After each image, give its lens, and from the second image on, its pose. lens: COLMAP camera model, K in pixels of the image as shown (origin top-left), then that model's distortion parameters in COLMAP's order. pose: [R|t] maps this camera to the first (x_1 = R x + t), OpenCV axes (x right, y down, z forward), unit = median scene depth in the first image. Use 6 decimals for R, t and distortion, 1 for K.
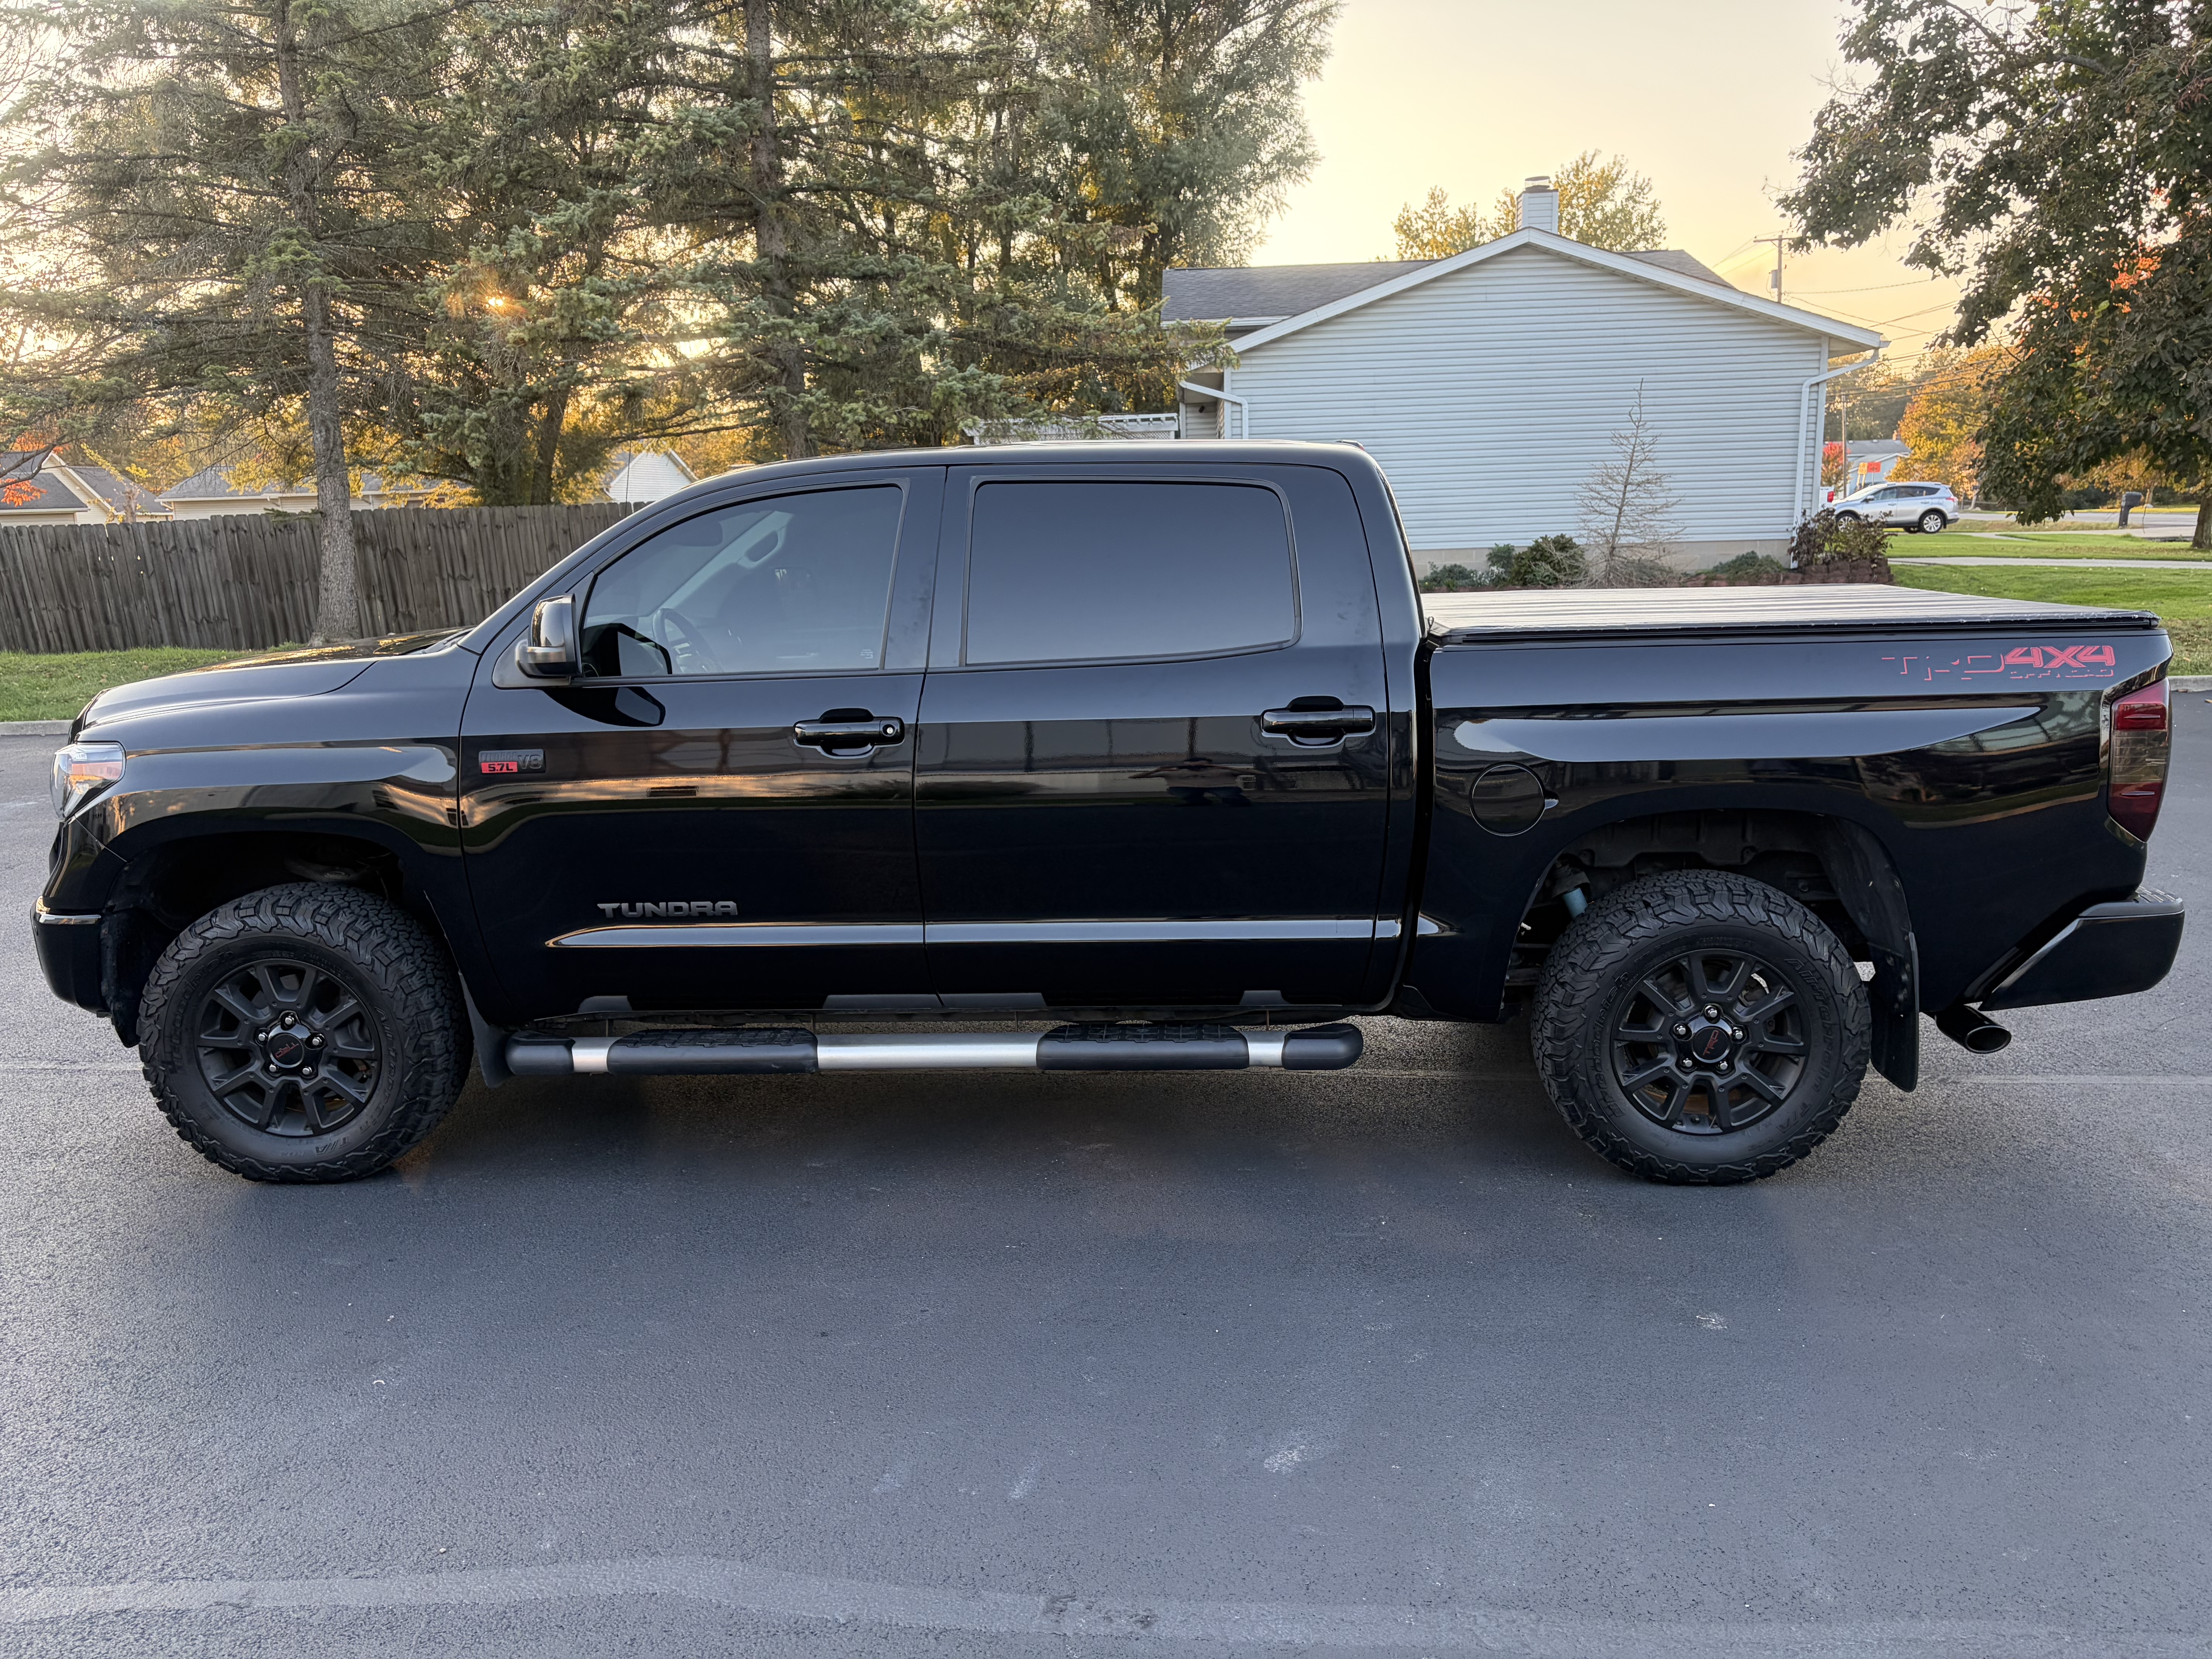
lens RADIAL K [[1685.0, 0, 1114.3], [0, 1685.0, 825.4], [0, 0, 1]] dist [0.054018, -0.061587]
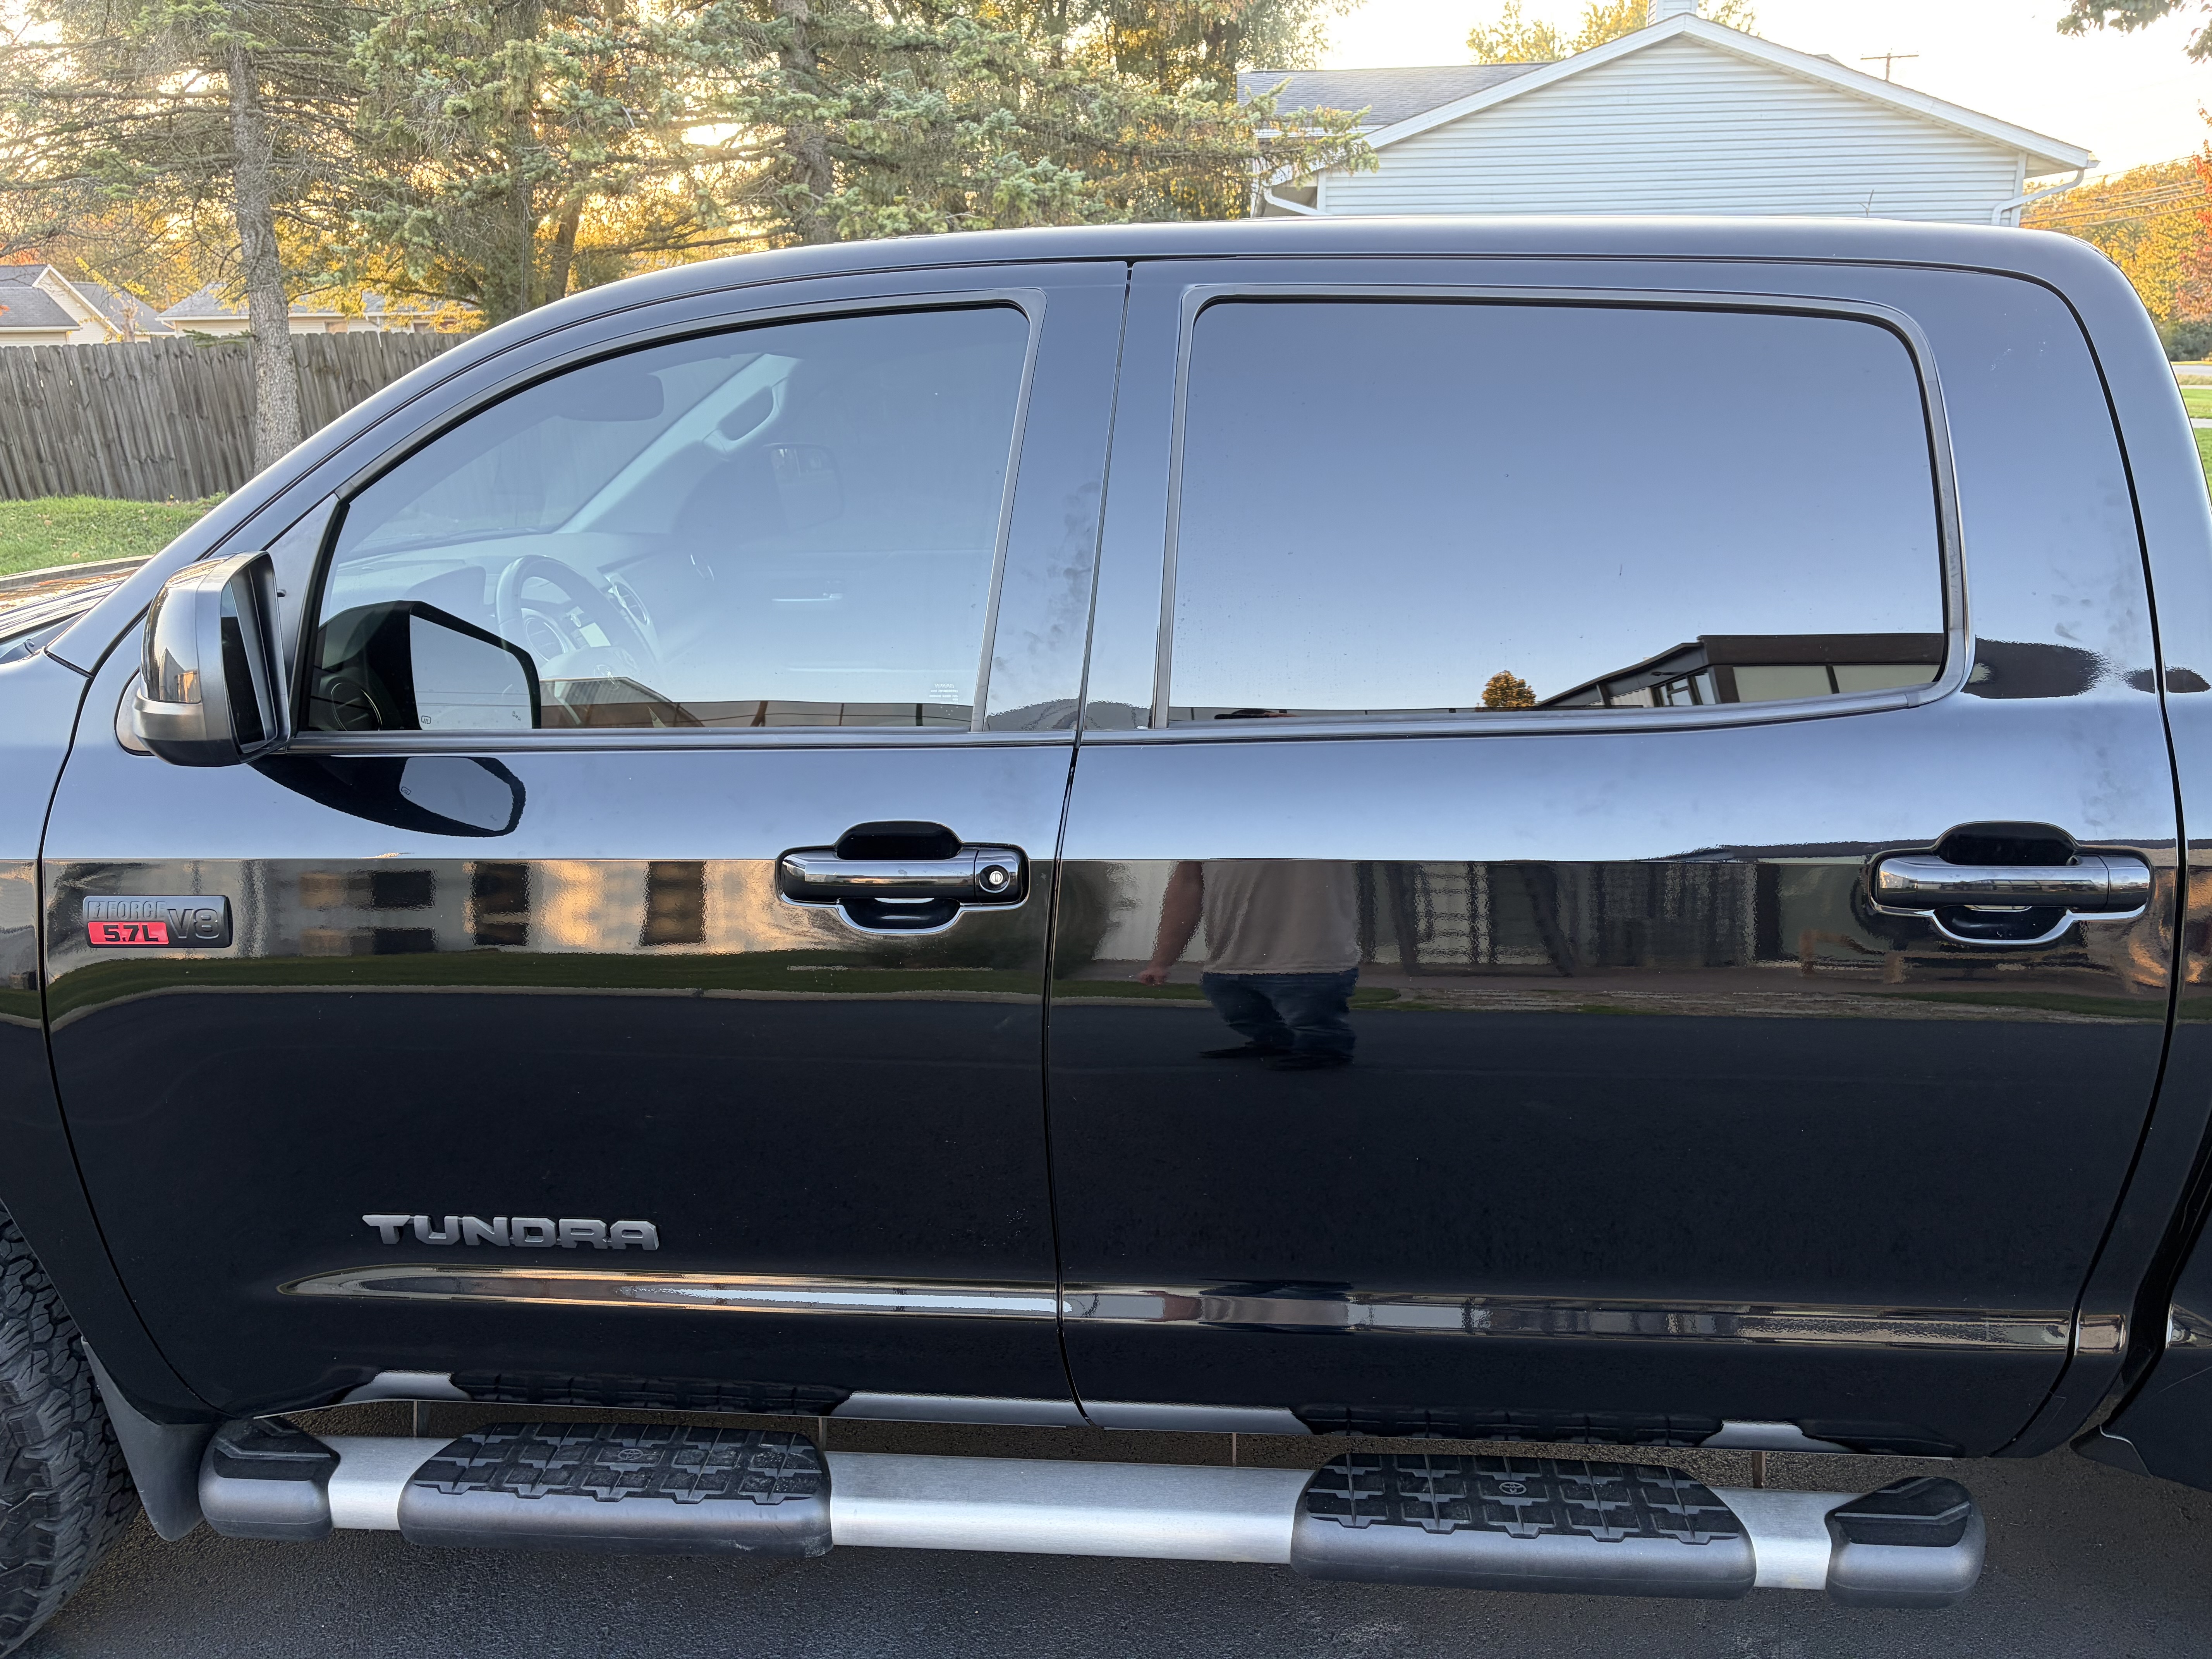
lens RADIAL K [[1685.0, 0, 1114.0], [0, 1685.0, 830.3], [0, 0, 1]] dist [0.054018, -0.061587]
pose [[0.999625, 0.021174, -0.017377, -0.027767], [-0.019436, 0.995313, 0.094734, -0.032199], [0.019301, -0.094360, 0.995351, 0.164661]]
